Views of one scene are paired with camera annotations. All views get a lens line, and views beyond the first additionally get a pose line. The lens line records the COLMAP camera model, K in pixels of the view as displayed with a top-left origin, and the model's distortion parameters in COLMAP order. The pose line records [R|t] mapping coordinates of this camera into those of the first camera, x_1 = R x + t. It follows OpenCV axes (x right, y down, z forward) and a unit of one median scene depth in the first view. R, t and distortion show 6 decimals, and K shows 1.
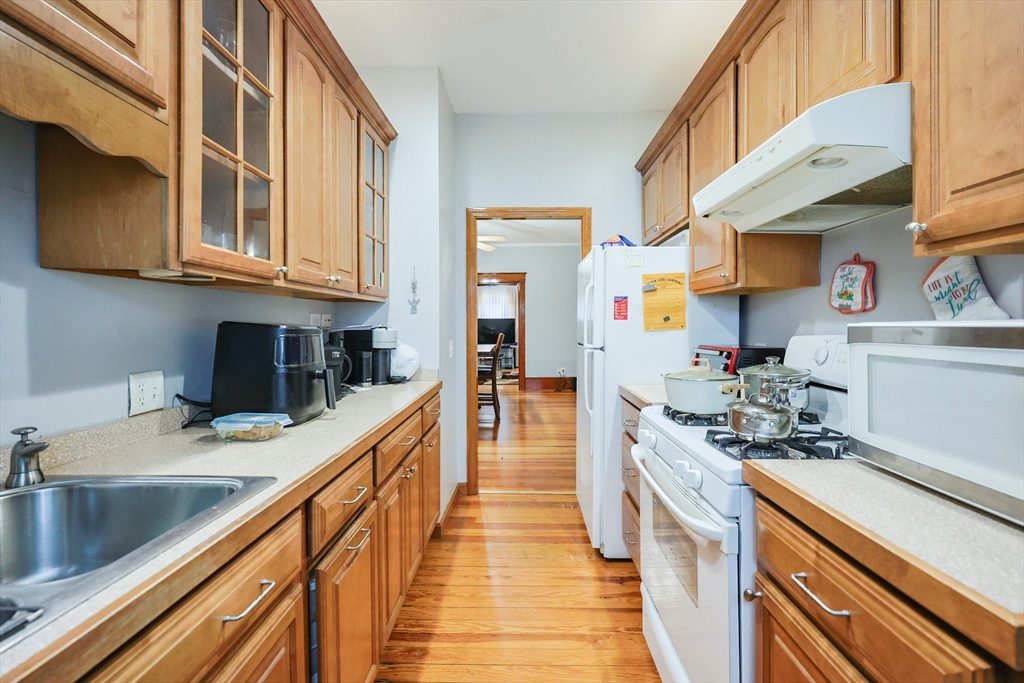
lens RADIAL K [[447.7, 0, 511.3], [0, 447.7, 334.9], [0, 0, 1]] dist [-0.004837, 0.000254]
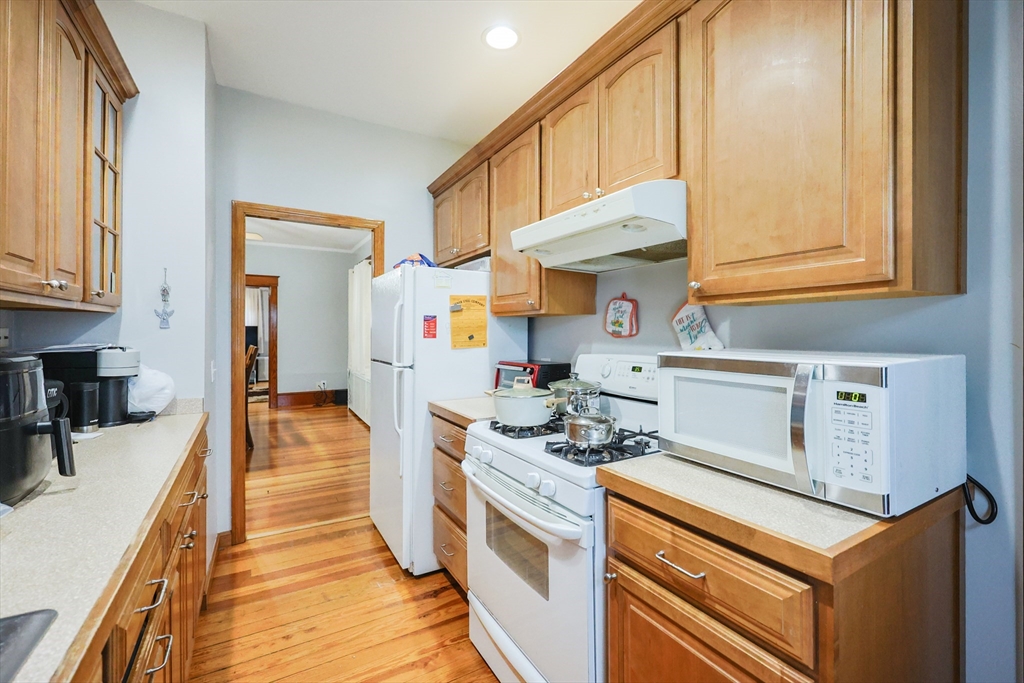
lens RADIAL K [[438.2, 0, 510.6], [0, 438.2, 335.7], [0, 0, 1]] dist [-0.002648, -0.000344]
pose [[0.847797, -0.000137, 0.530320, -0.168851], [0.007039, 0.999915, -0.010993, -0.034575], [-0.530274, 0.013053, 0.847726, 0.063401]]
